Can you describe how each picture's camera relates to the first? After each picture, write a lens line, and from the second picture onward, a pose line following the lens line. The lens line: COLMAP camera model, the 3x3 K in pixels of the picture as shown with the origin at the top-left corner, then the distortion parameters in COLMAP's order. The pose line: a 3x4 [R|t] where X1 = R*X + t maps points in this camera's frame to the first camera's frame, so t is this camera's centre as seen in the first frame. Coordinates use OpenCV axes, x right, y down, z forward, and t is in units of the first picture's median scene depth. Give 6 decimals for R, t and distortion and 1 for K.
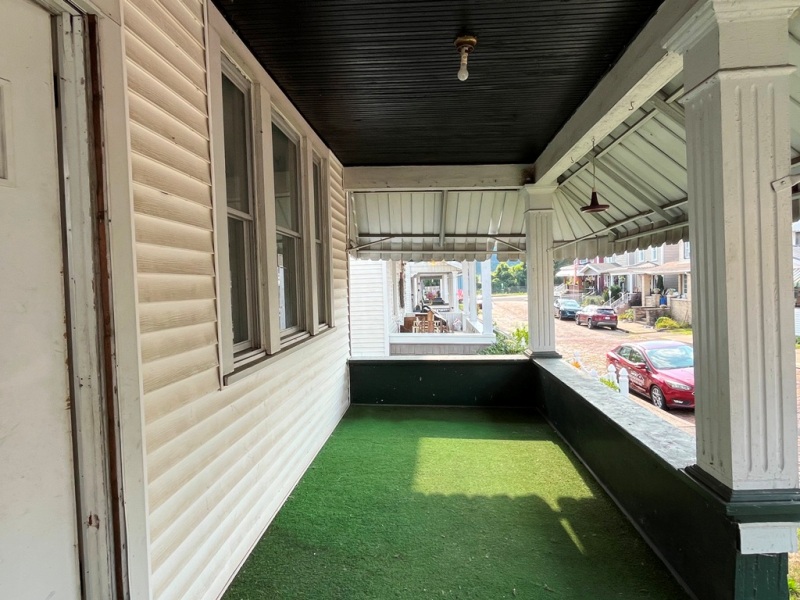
lens RADIAL K [[463.7, 0, 400.0], [0, 463.7, 300.0], [0, 0, 1]] dist [0.000412, -0.000281]
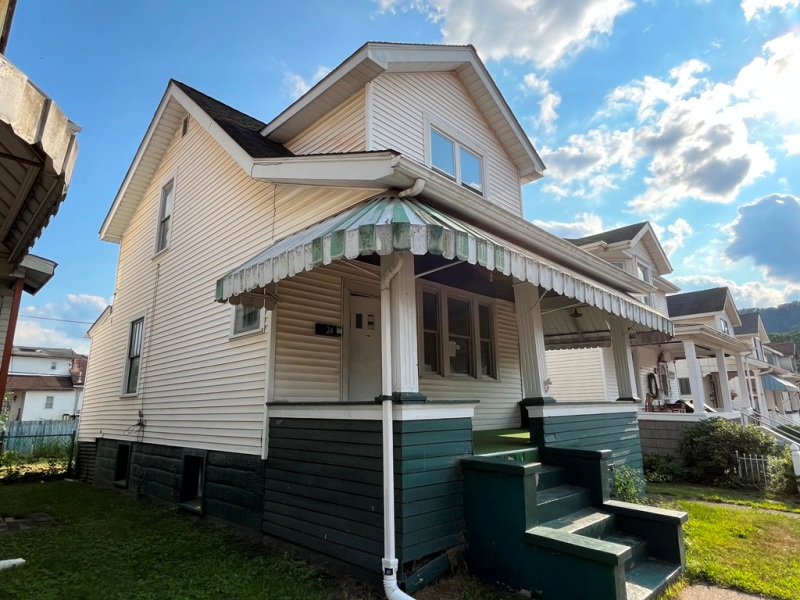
lens RADIAL K [[463.7, 0, 400.0], [0, 463.7, 300.0], [0, 0, 1]] dist [0.000412, -0.000281]
pose [[0.759138, -0.127692, -0.638282, 1.908854], [-0.034617, 0.971263, -0.235478, 0.450984], [0.650008, 0.200856, 0.732902, -1.896588]]
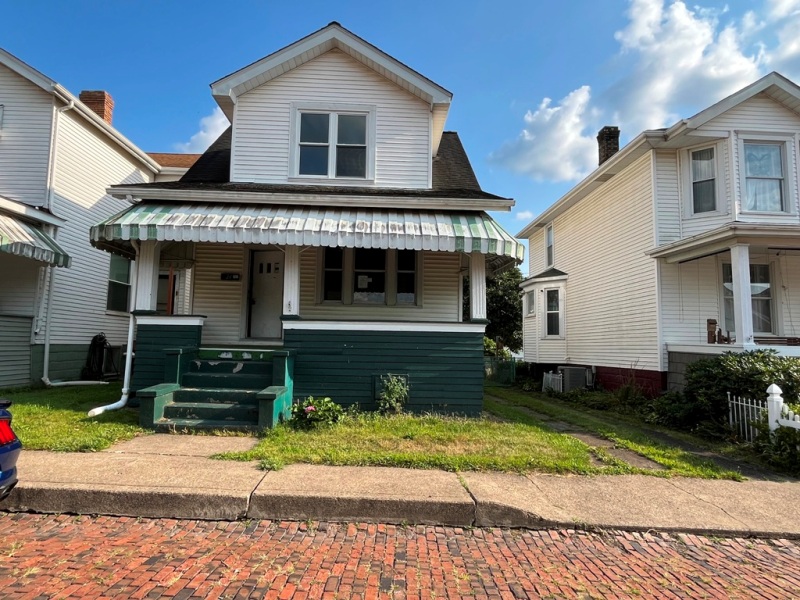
lens RADIAL K [[463.7, 0, 400.0], [0, 463.7, 300.0], [0, 0, 1]] dist [0.000412, -0.000281]
pose [[0.115863, -0.062835, -0.991276, 4.638889], [-0.062179, 0.995581, -0.070375, 0.419286], [0.991317, 0.069791, 0.111444, 1.338637]]
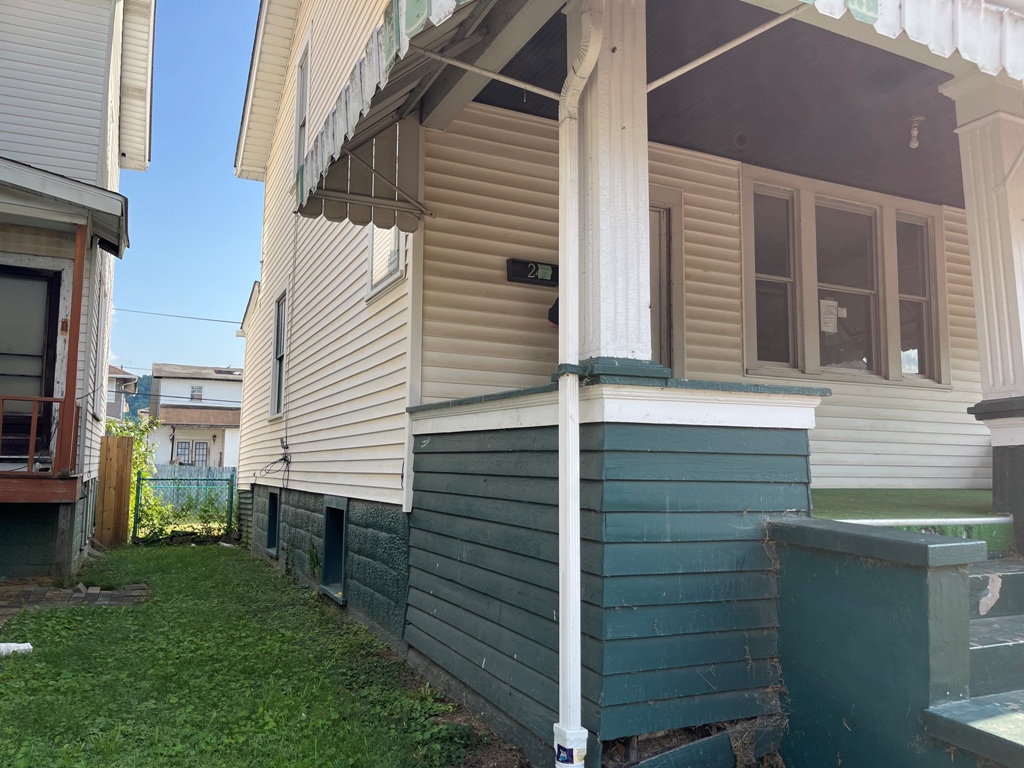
lens RADIAL K [[772.5, 0, 510.7], [0, 772.5, 385.6], [0, 0, 1]] dist [0.074051, -0.100563]
pose [[0.490485, -0.054682, -0.869732, 1.737541], [-0.059130, 0.993641, -0.095820, 0.562073], [0.869441, 0.098426, 0.484133, -1.184851]]
